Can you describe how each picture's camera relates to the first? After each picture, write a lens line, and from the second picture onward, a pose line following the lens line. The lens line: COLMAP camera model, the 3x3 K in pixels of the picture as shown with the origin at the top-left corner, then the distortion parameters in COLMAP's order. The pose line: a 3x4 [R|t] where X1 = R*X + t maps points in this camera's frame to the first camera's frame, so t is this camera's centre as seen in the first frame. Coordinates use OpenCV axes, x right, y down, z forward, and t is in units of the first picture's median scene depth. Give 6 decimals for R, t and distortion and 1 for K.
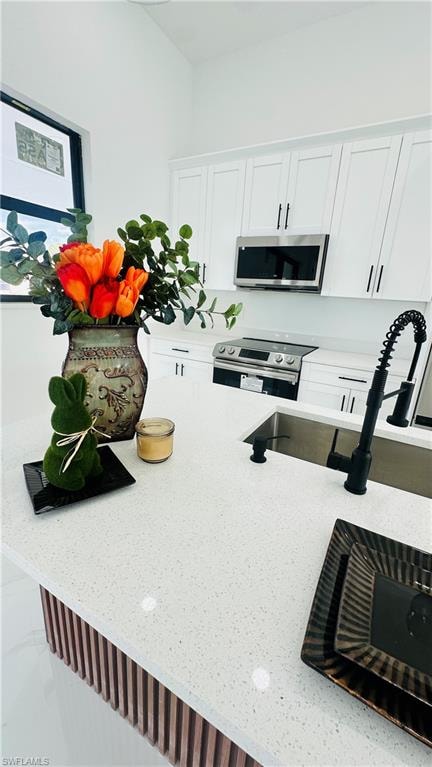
lens RADIAL K [[305.7, 0, 216.0], [0, 305.7, 383.5], [0, 0, 1]] dist [-0.002292, 0.000110]
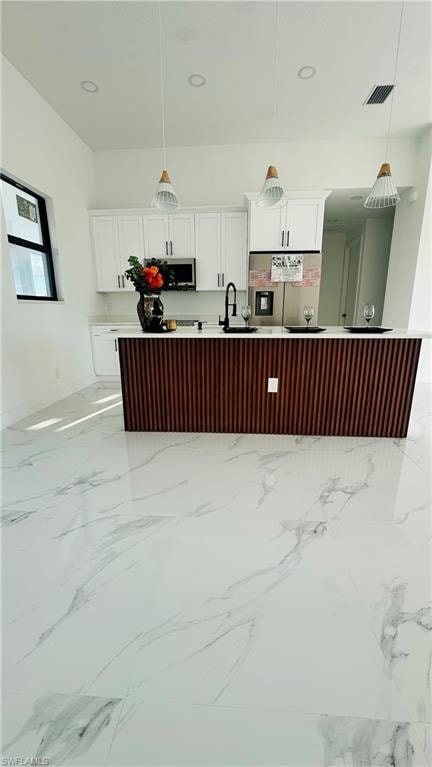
lens RADIAL K [[305.7, 0, 216.0], [0, 305.7, 383.5], [0, 0, 1]] dist [-0.002292, 0.000110]
pose [[0.901297, -0.163434, 0.401189, -0.437880], [0.177634, 0.984095, 0.001829, 0.326586], [-0.395107, 0.069617, 0.915993, -0.803263]]
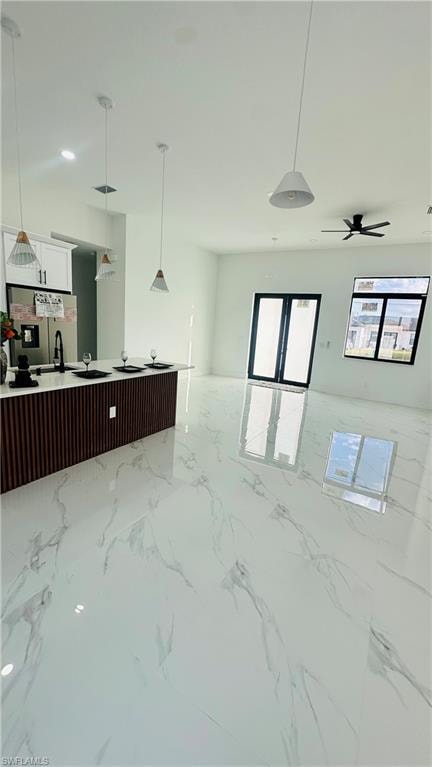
lens RADIAL K [[305.7, 0, 216.0], [0, 305.7, 383.5], [0, 0, 1]] dist [-0.002292, 0.000110]
pose [[0.029638, -0.252616, 0.967112, -1.218196], [0.214898, 0.946523, 0.240653, -0.026500], [-0.976187, 0.200698, 0.082340, -0.475369]]
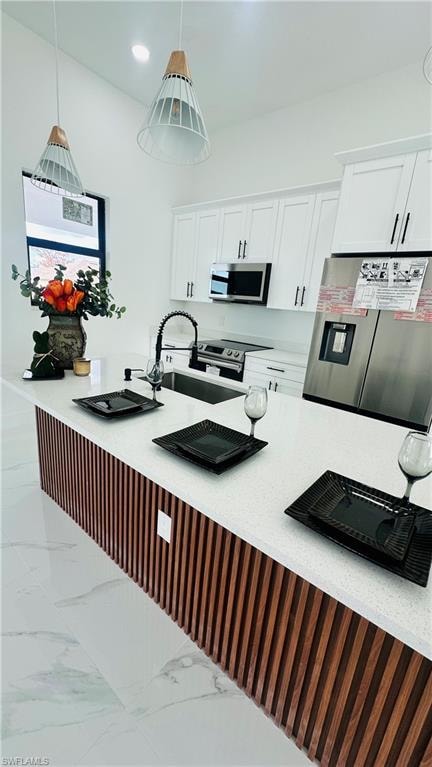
lens RADIAL K [[305.7, 0, 216.0], [0, 305.7, 383.5], [0, 0, 1]] dist [-0.002292, 0.000110]
pose [[0.984976, 0.065597, -0.159745, 0.410391], [-0.071489, 0.996947, -0.031415, 0.112058], [0.157196, 0.042363, 0.986658, -0.379619]]
